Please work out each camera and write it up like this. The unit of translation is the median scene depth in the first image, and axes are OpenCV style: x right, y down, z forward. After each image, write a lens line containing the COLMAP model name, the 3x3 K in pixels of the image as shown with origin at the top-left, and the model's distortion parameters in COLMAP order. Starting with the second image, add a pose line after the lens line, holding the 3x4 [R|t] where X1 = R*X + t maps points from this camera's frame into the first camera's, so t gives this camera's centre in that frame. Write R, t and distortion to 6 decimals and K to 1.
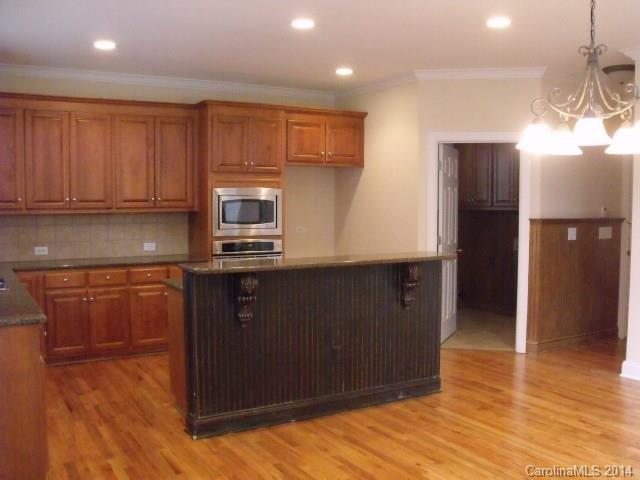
lens RADIAL K [[627.9, 0, 320.5], [0, 627.9, 240.0], [0, 0, 1]] dist [-0.119759, 0.000000]
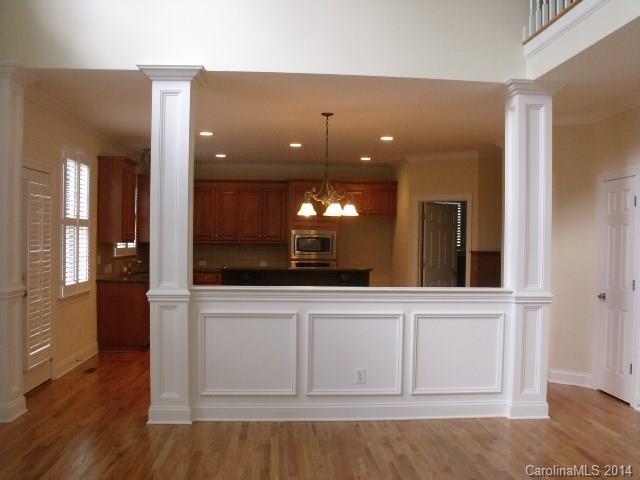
lens RADIAL K [[627.9, 0, 319.3], [0, 627.9, 239.9], [0, 0, 1]] dist [-0.119759, 0.000000]
pose [[0.907743, 0.012424, -0.419343, 0.613139], [-0.038318, 0.997839, -0.053382, 0.032494], [0.417774, 0.064525, 0.906257, -0.518046]]
